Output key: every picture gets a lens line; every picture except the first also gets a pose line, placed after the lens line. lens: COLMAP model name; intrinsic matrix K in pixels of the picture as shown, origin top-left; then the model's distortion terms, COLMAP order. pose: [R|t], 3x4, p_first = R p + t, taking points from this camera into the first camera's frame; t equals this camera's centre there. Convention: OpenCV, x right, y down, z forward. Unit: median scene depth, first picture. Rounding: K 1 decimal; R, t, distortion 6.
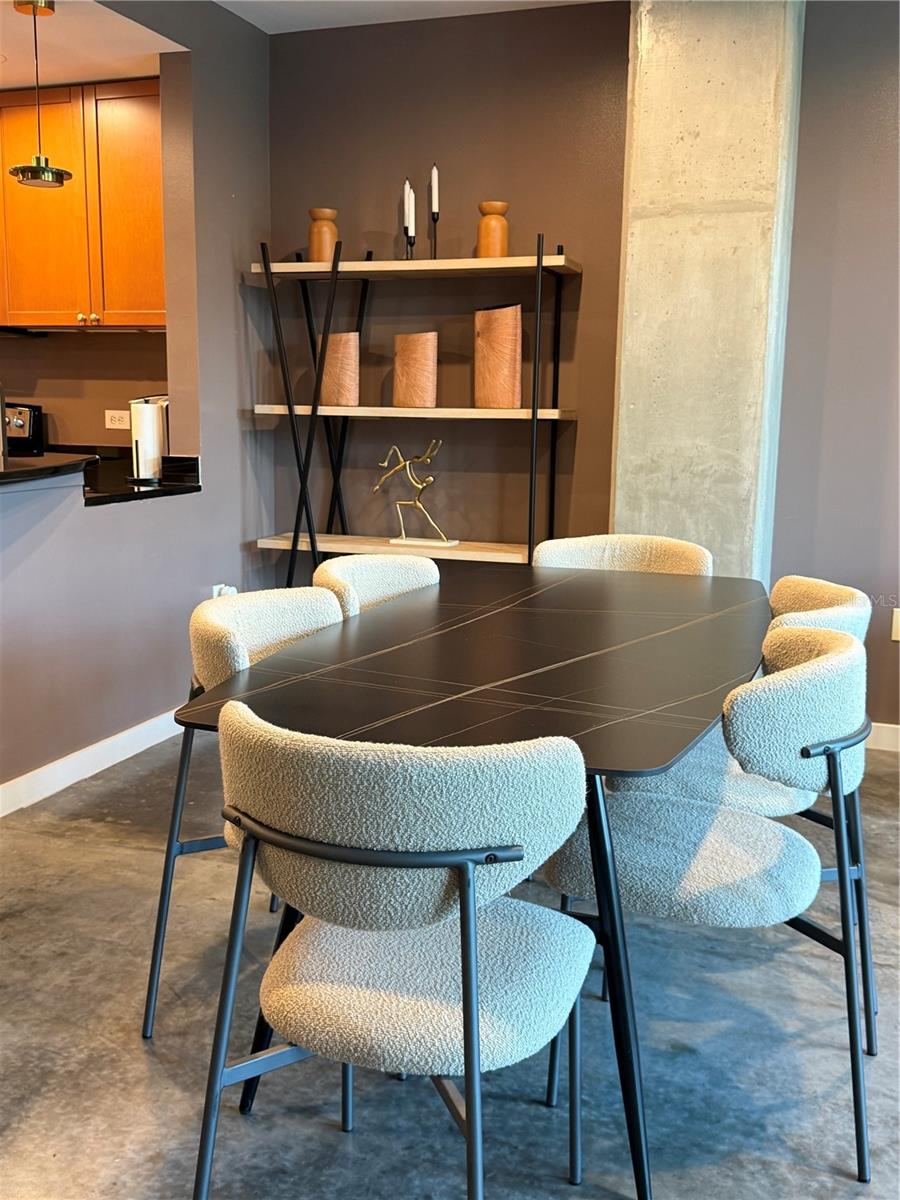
lens RADIAL K [[1155.6, 0, 450.0], [0, 1155.6, 600.0], [0, 0, 1]] dist [0.200355, -0.407225]
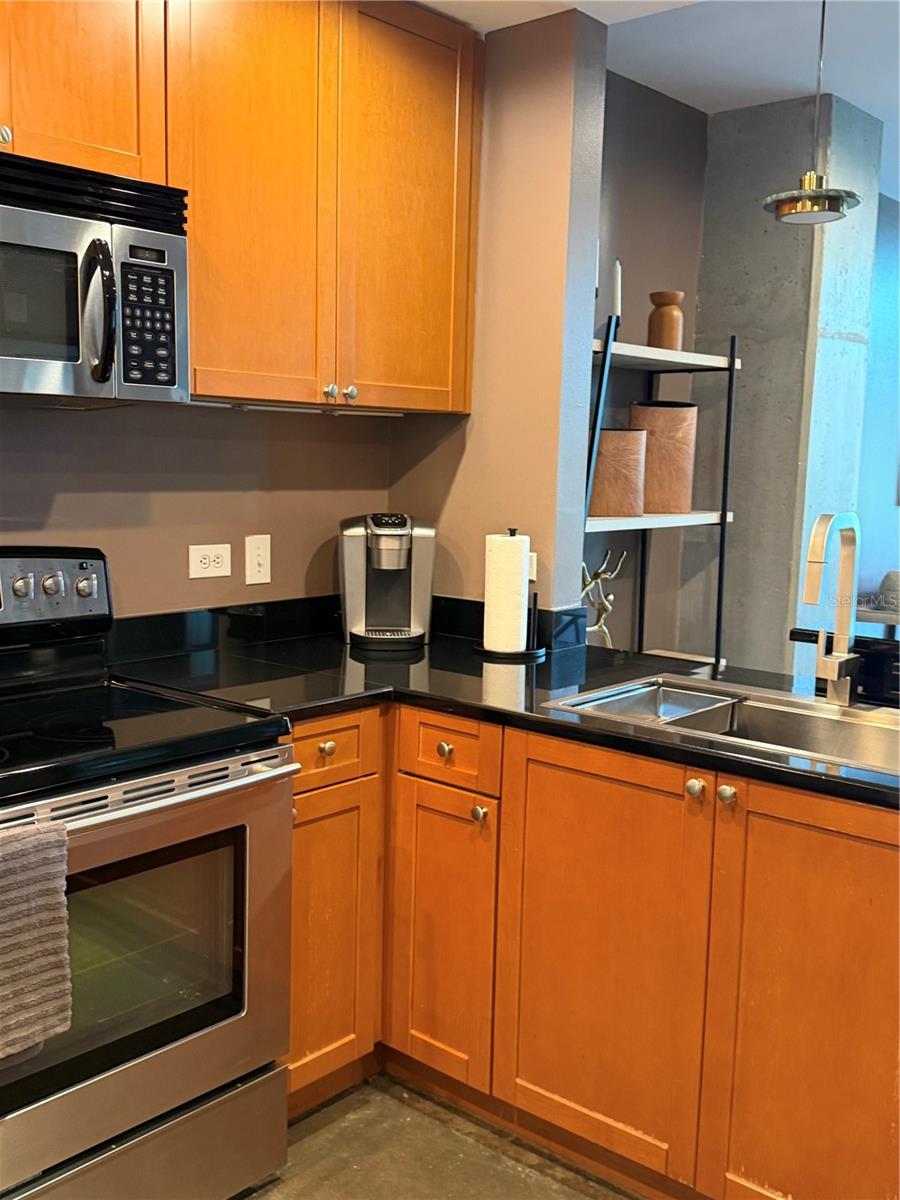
lens RADIAL K [[1155.6, 0, 450.0], [0, 1155.6, 600.0], [0, 0, 1]] dist [0.200355, -0.407225]
pose [[0.325569, -0.119957, 0.937878, -1.310660], [0.148555, 0.986090, 0.074554, -0.272588], [-0.933775, 0.115054, 0.338861, 1.212103]]
